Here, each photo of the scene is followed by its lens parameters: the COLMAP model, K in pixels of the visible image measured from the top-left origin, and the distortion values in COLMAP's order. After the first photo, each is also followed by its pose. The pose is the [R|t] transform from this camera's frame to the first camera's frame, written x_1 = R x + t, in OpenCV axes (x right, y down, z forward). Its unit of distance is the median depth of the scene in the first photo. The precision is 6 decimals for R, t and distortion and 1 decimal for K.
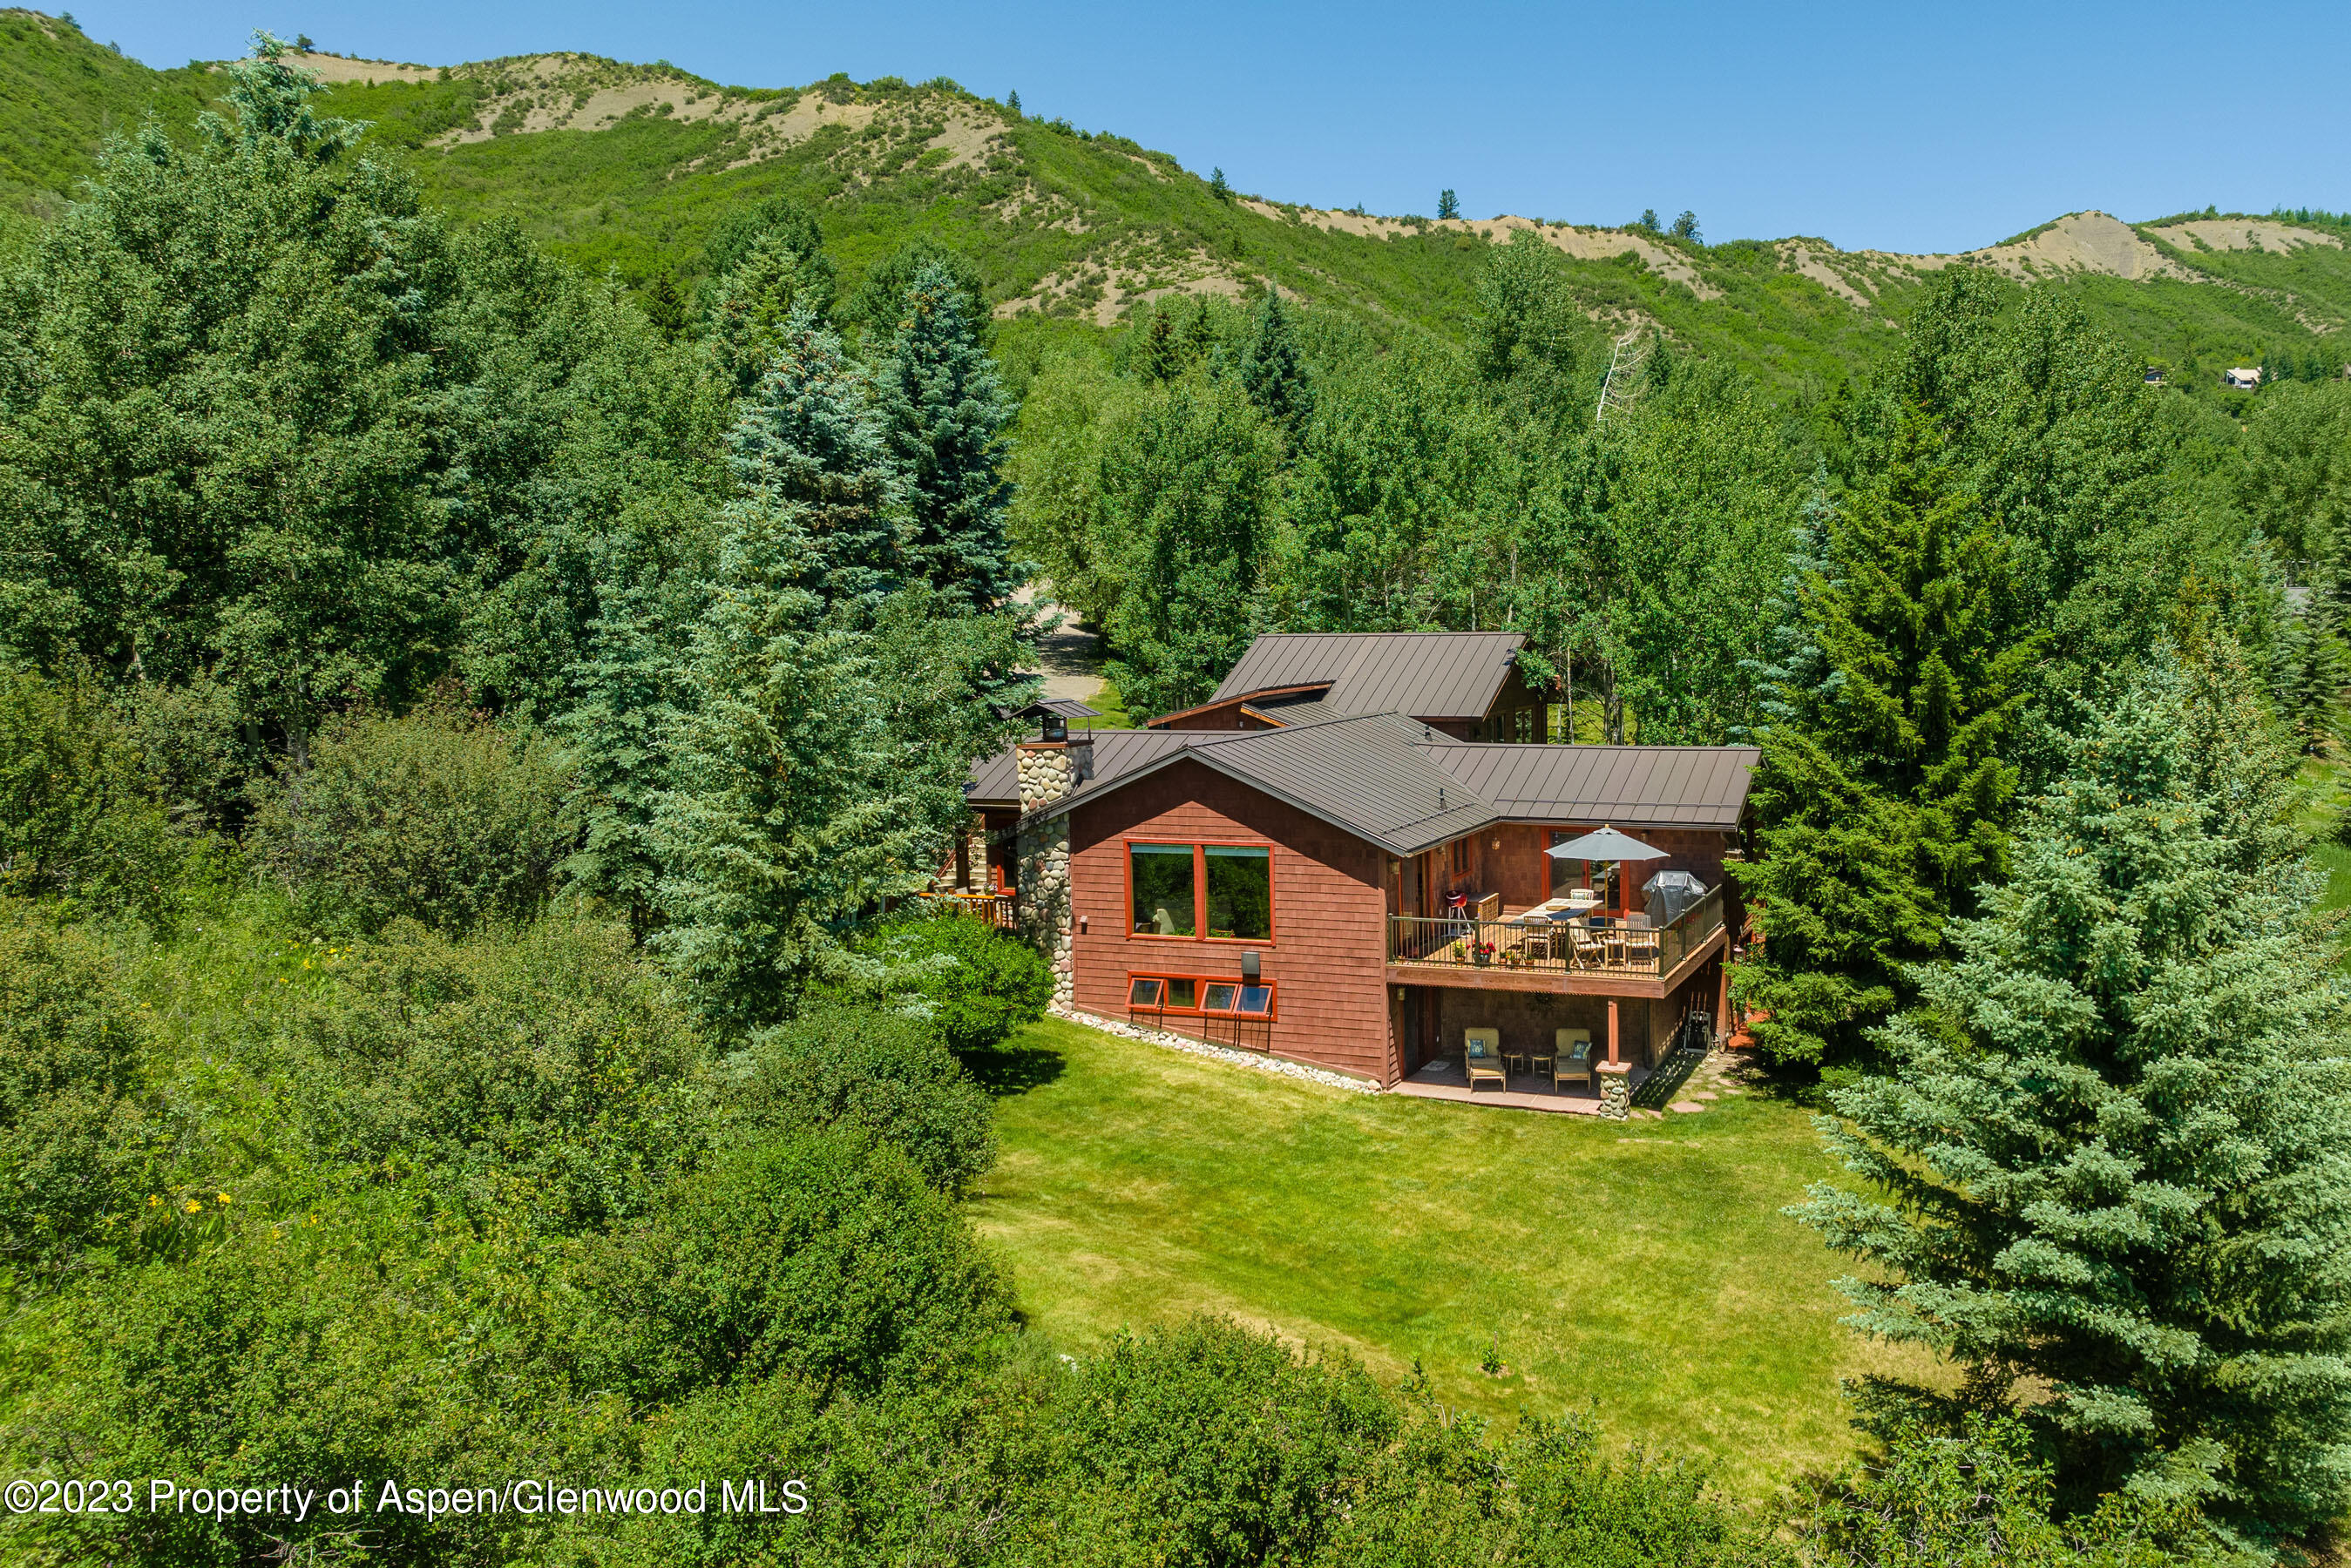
lens RADIAL K [[1970.4, 0, 1180.1], [0, 1970.4, 794.5], [0, 0, 1]] dist [-0.000867, 0.016904]
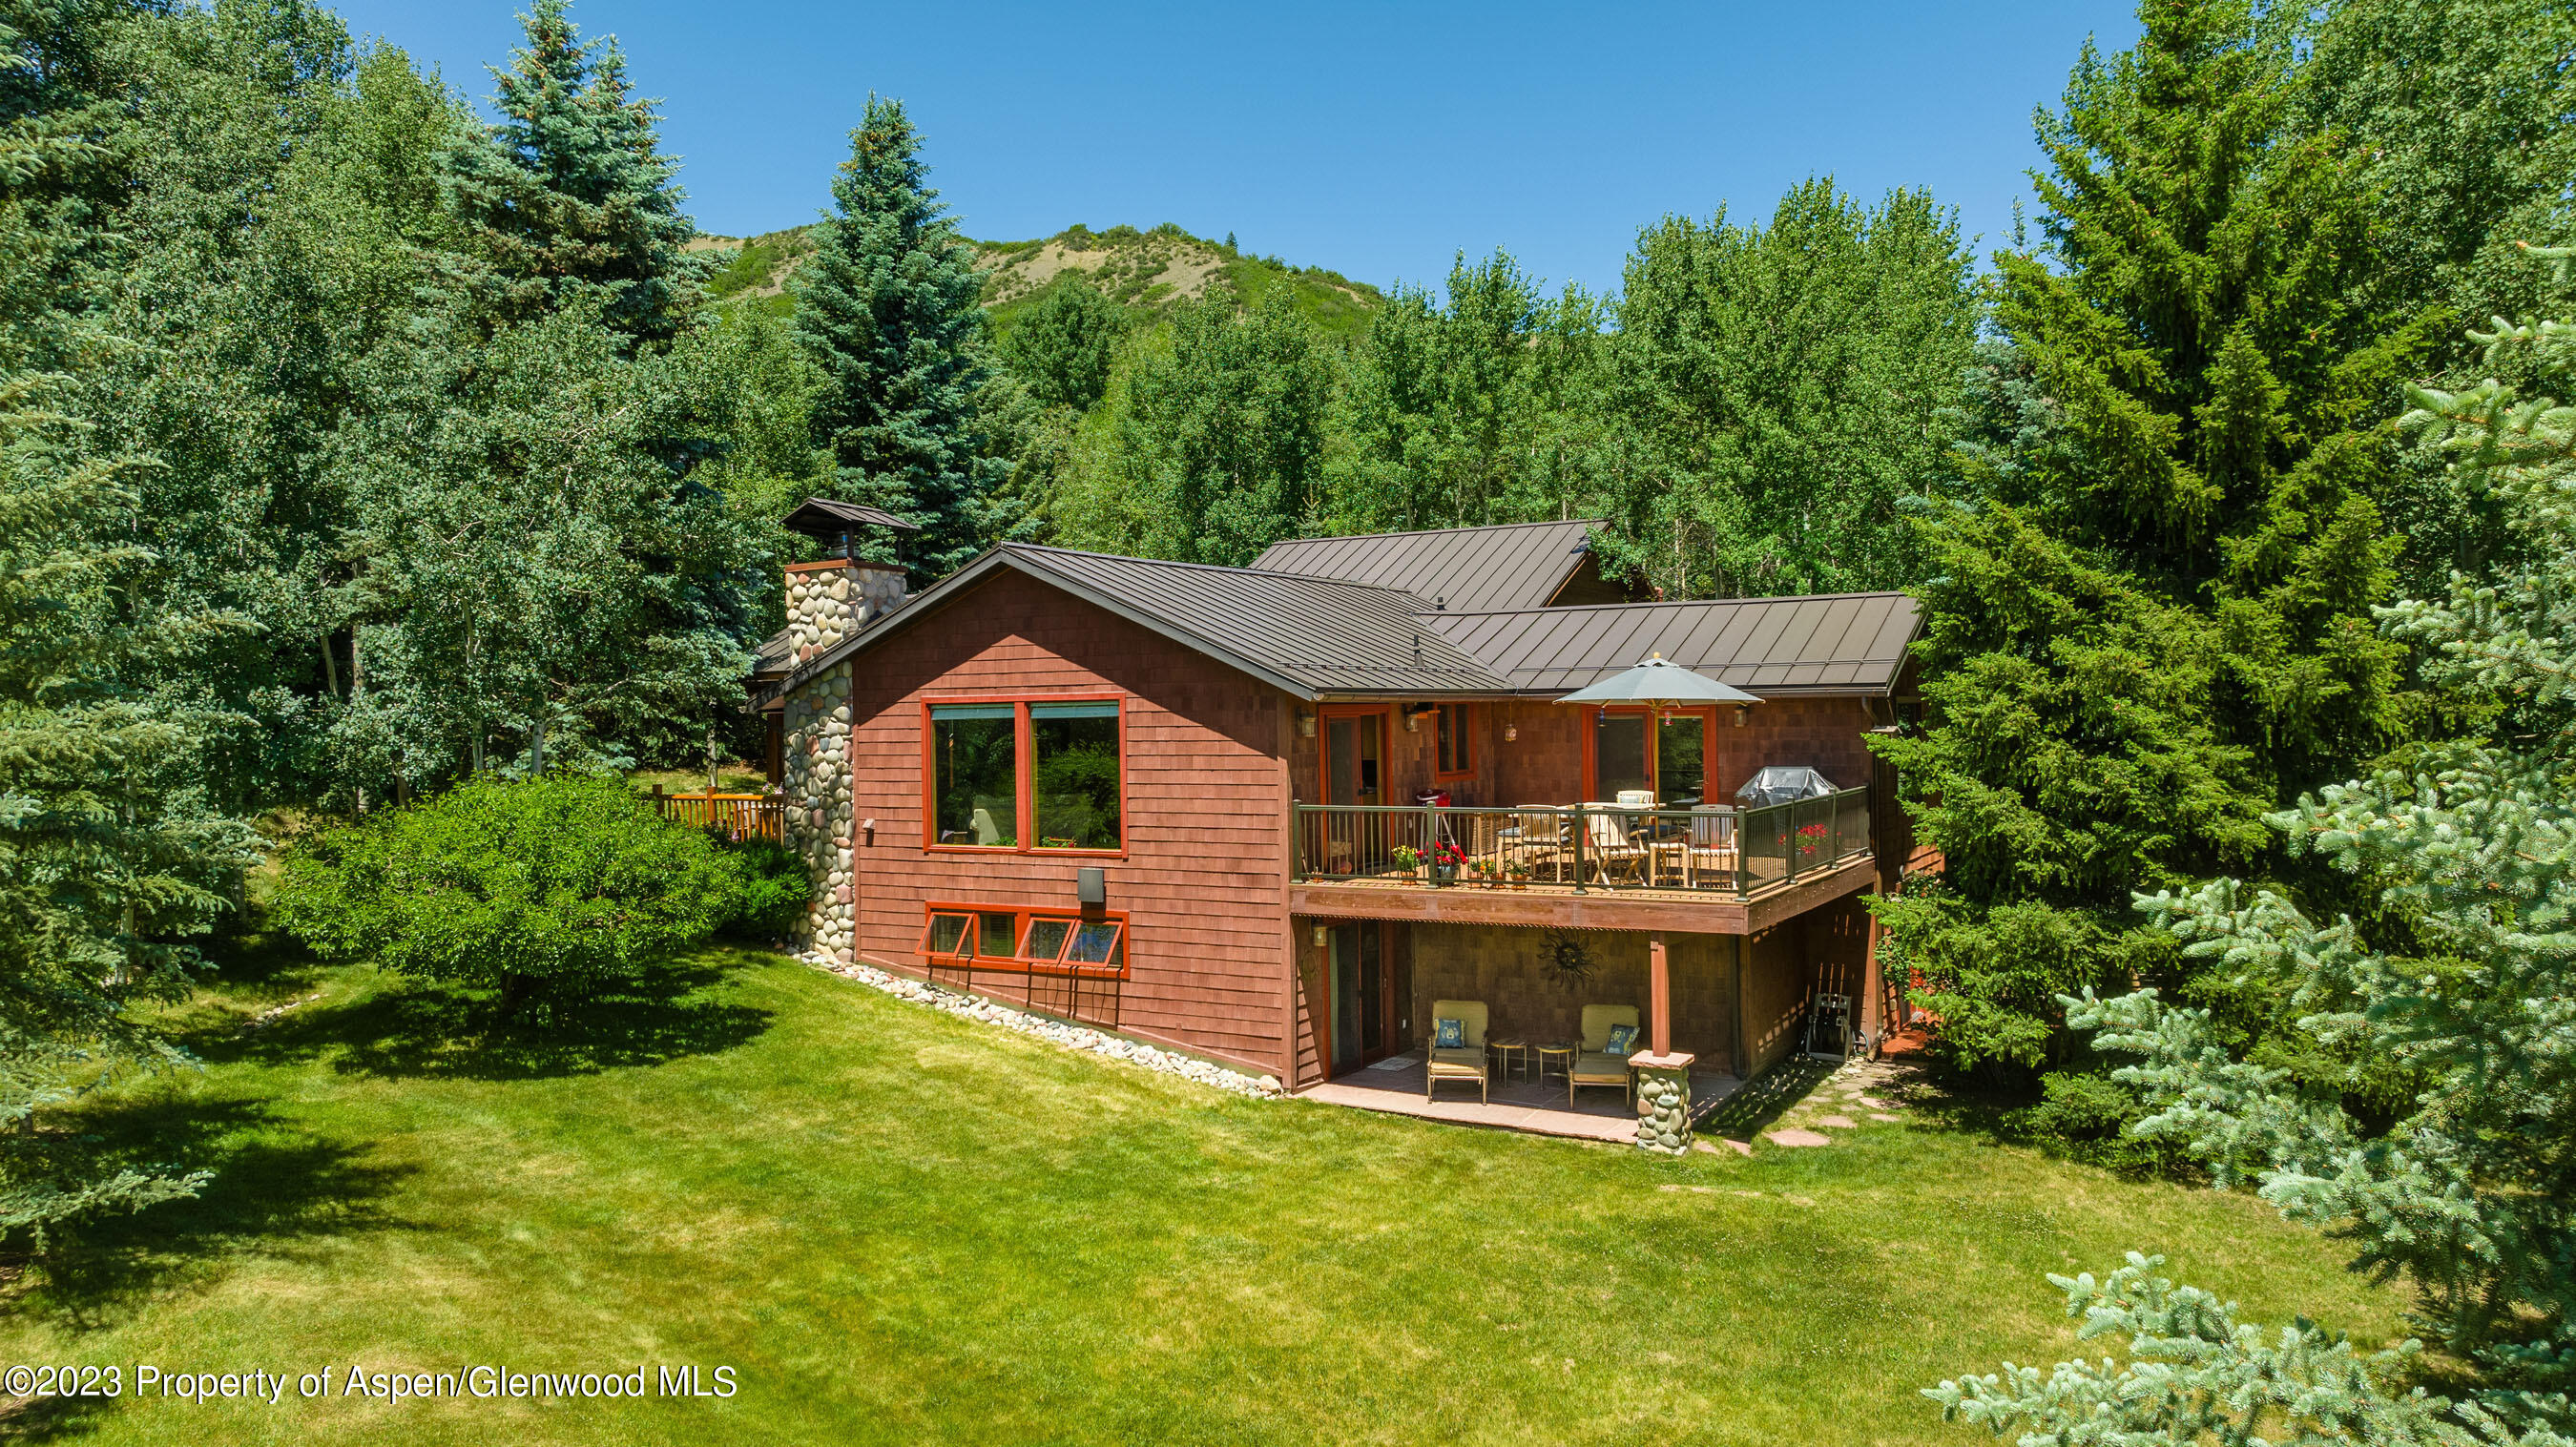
lens RADIAL K [[1777.3, 0, 1169.1], [0, 1777.3, 729.8], [0, 0, 1]] dist [-0.026606, 0.009502]
pose [[0.991274, 0.011654, -0.131299, 0.134070], [-0.023719, 0.995596, -0.090701, 0.086357], [0.129664, 0.093024, 0.987185, 0.432147]]
